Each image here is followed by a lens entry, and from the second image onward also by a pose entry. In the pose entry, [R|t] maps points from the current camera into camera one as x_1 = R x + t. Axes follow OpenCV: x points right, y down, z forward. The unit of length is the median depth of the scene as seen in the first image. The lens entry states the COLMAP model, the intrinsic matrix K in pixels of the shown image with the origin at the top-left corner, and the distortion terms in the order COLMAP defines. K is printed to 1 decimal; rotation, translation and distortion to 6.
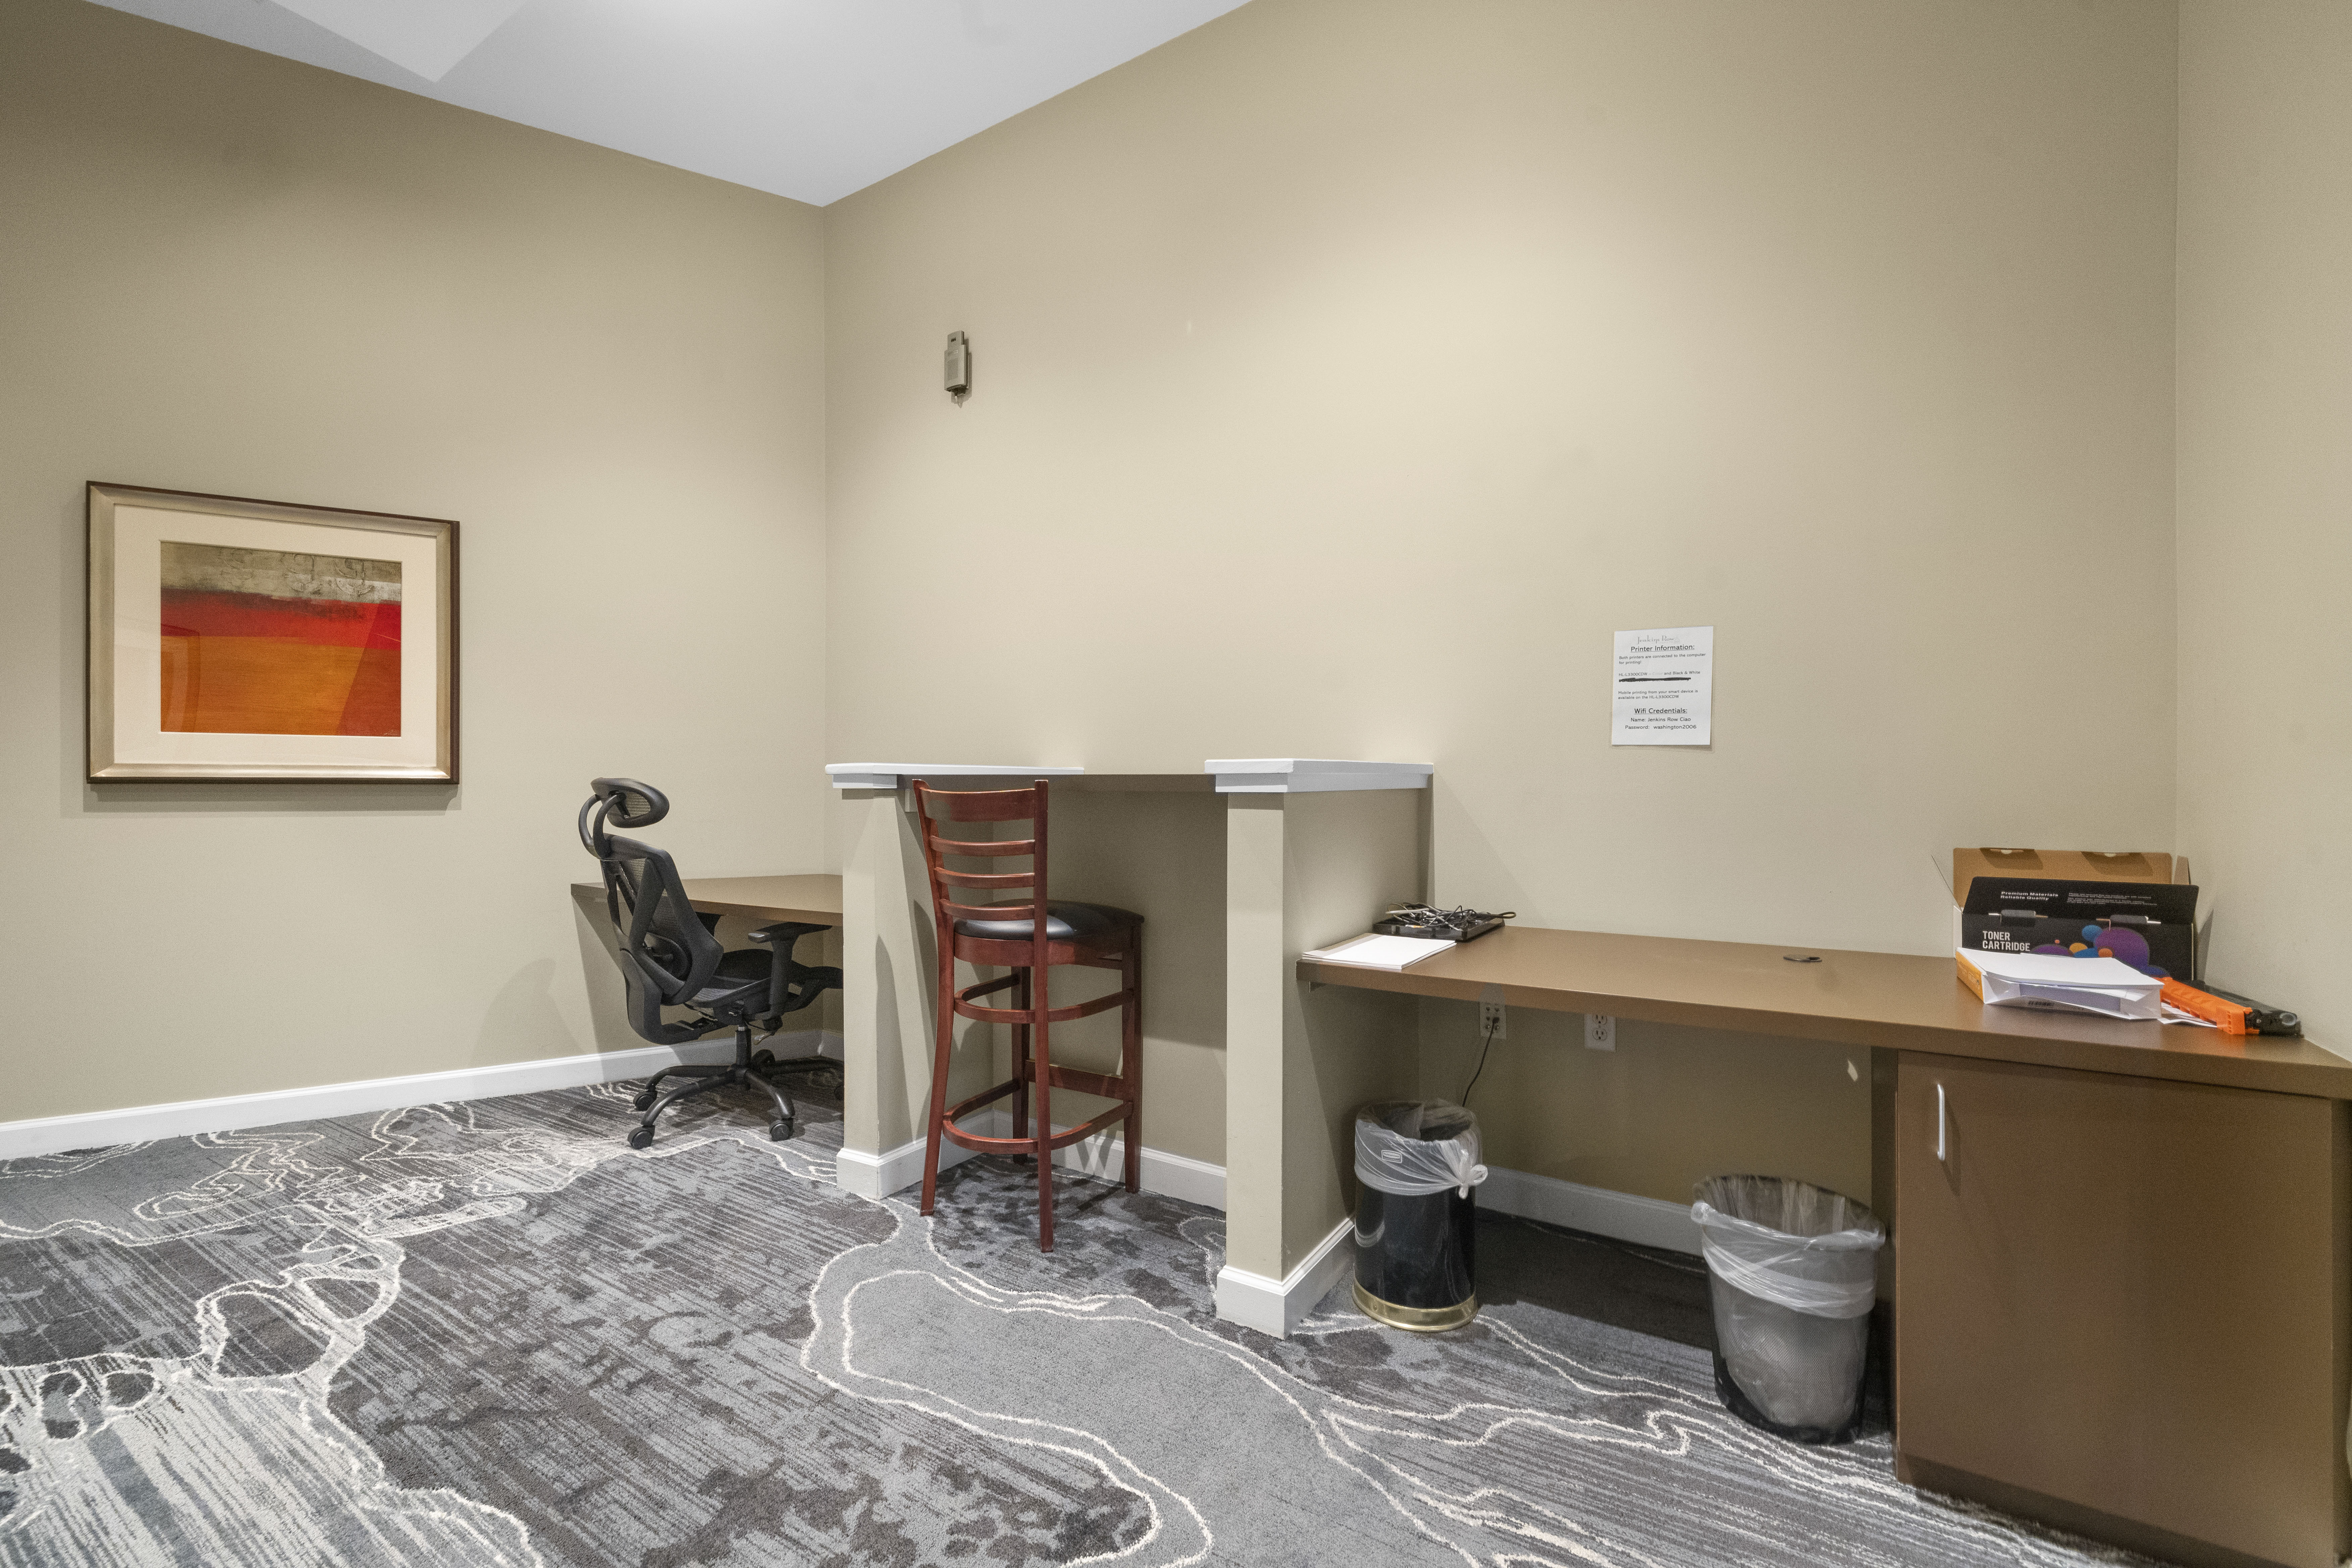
lens RADIAL K [[975.1, 0, 1178.7], [0, 975.1, 787.5], [0, 0, 1]] dist [-0.000213, -0.000114]
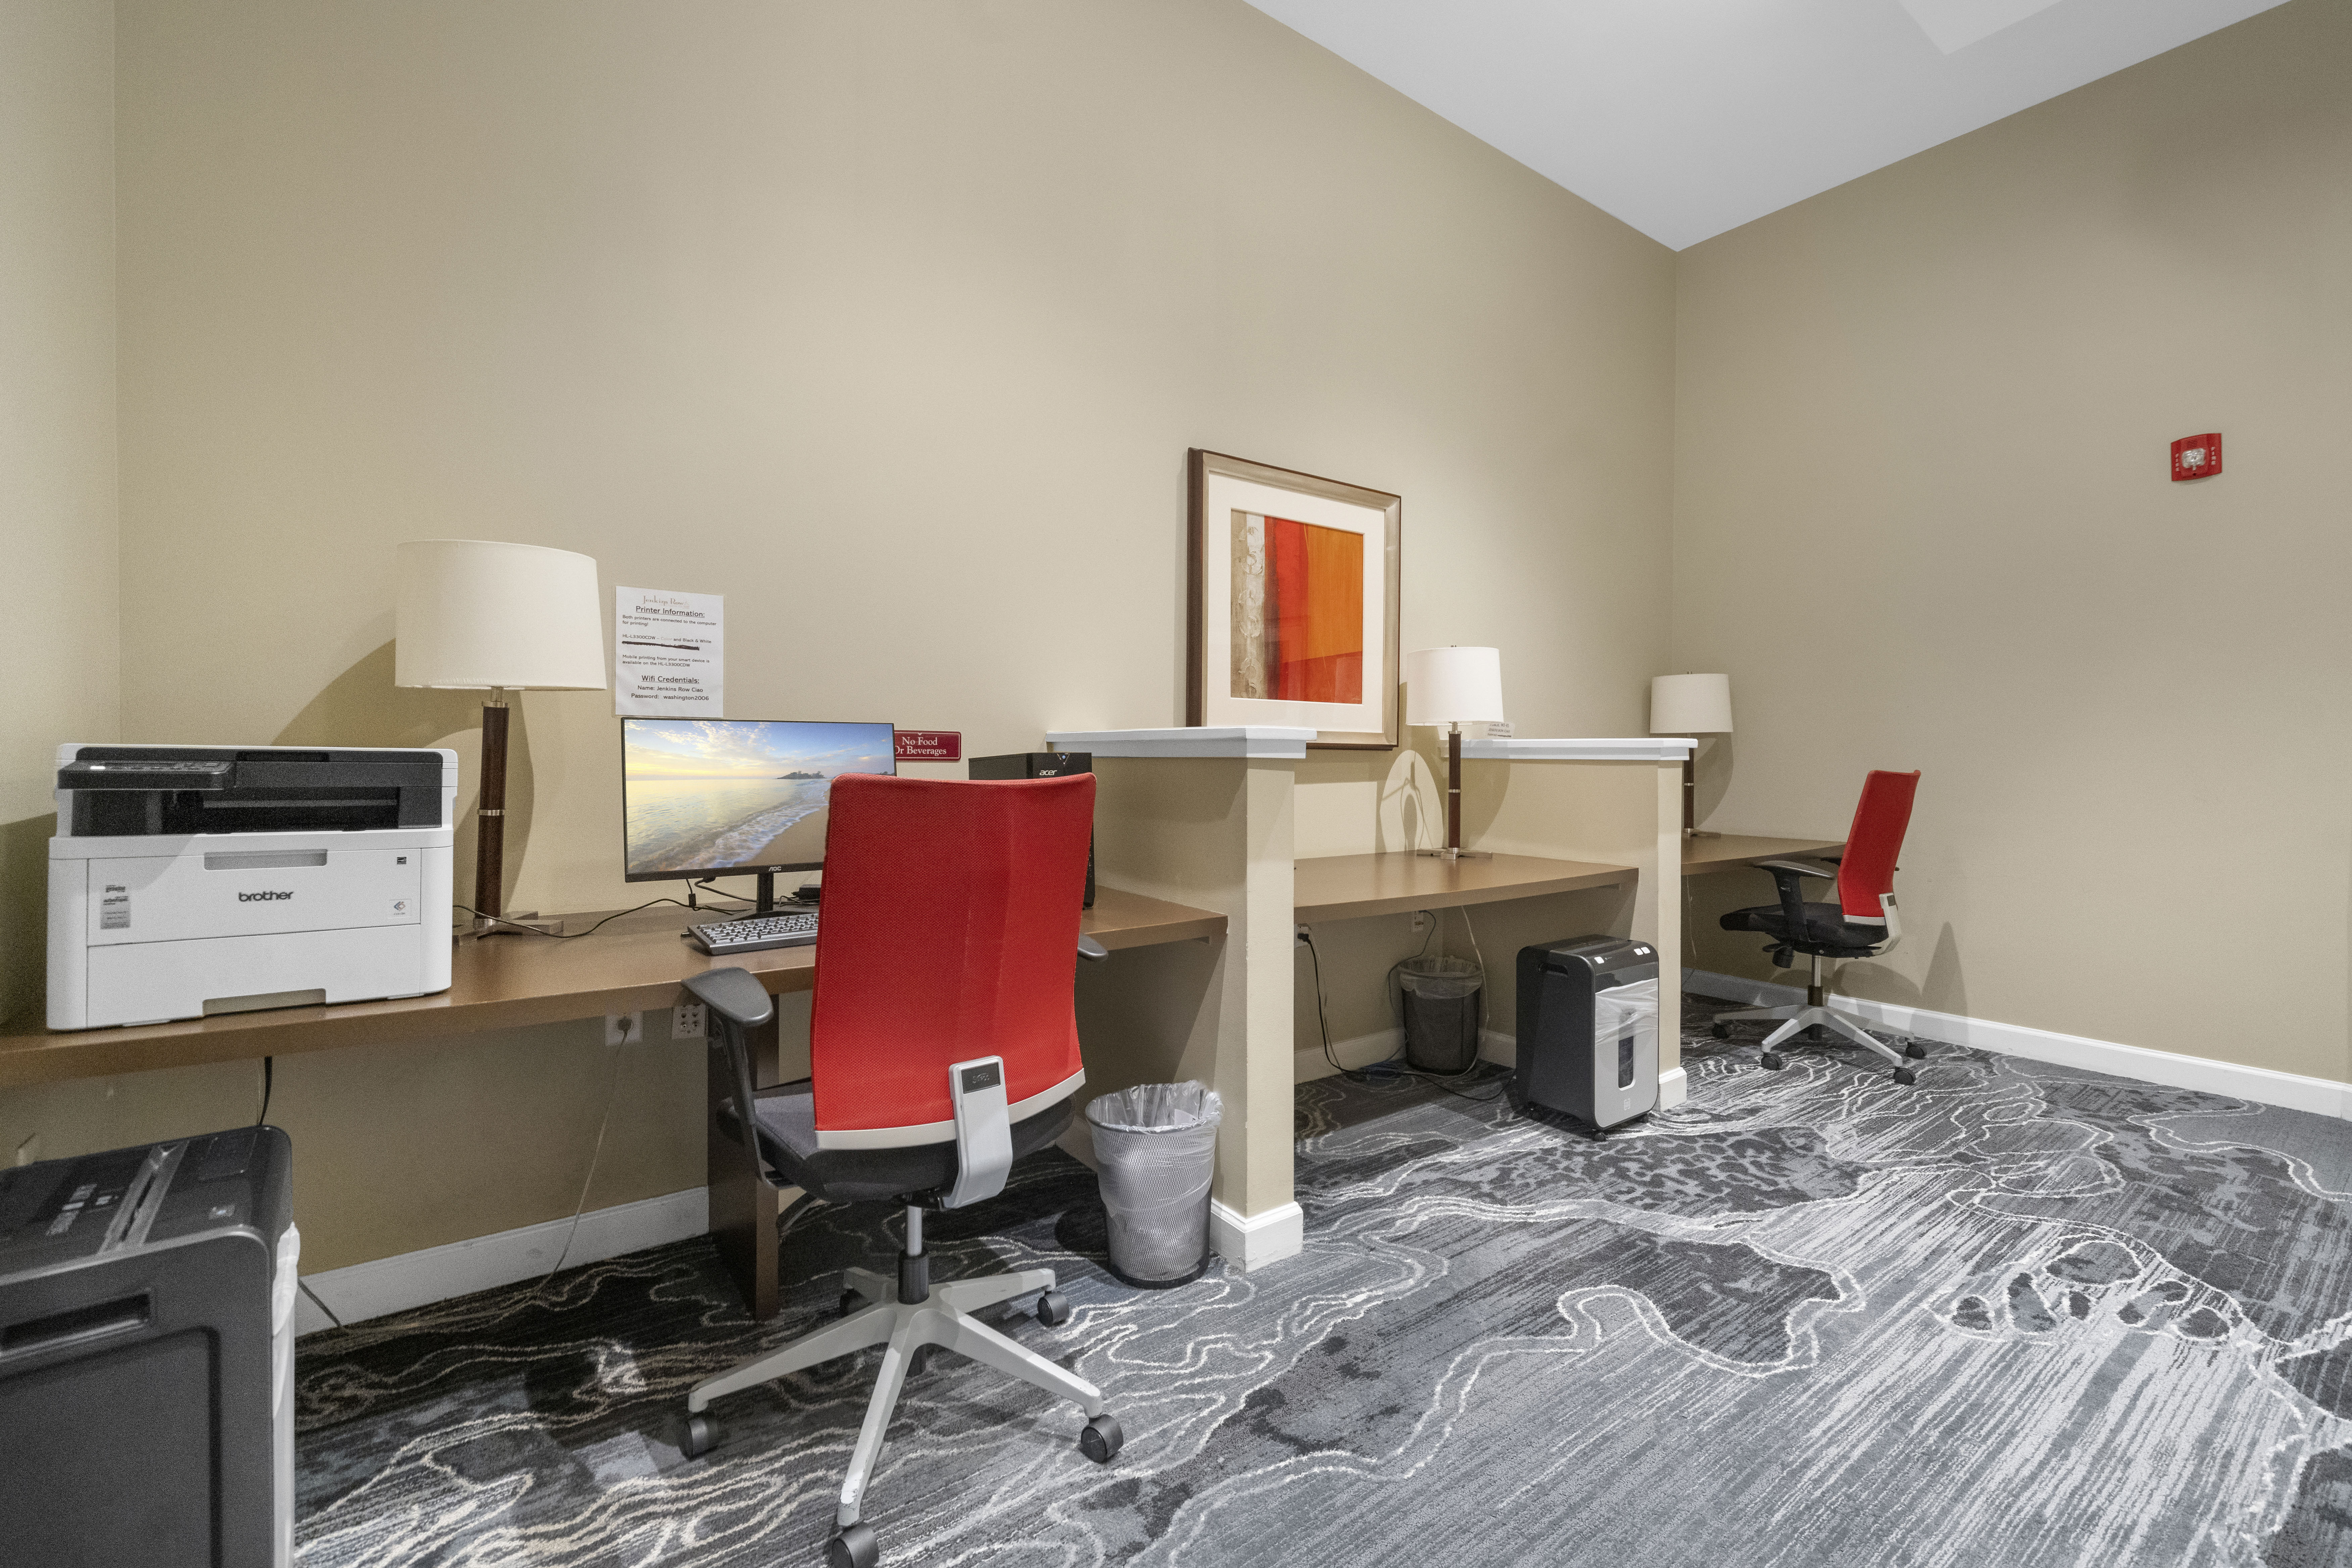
lens RADIAL K [[975.1, 0, 1178.4], [0, 975.1, 771.3], [0, 0, 1]] dist [-0.000213, -0.000114]
pose [[-0.385809, 0.005267, -0.922564, 0.358023], [0.001857, 0.999986, 0.004932, 0.007569], [0.922577, 0.000190, -0.385814, 0.415750]]
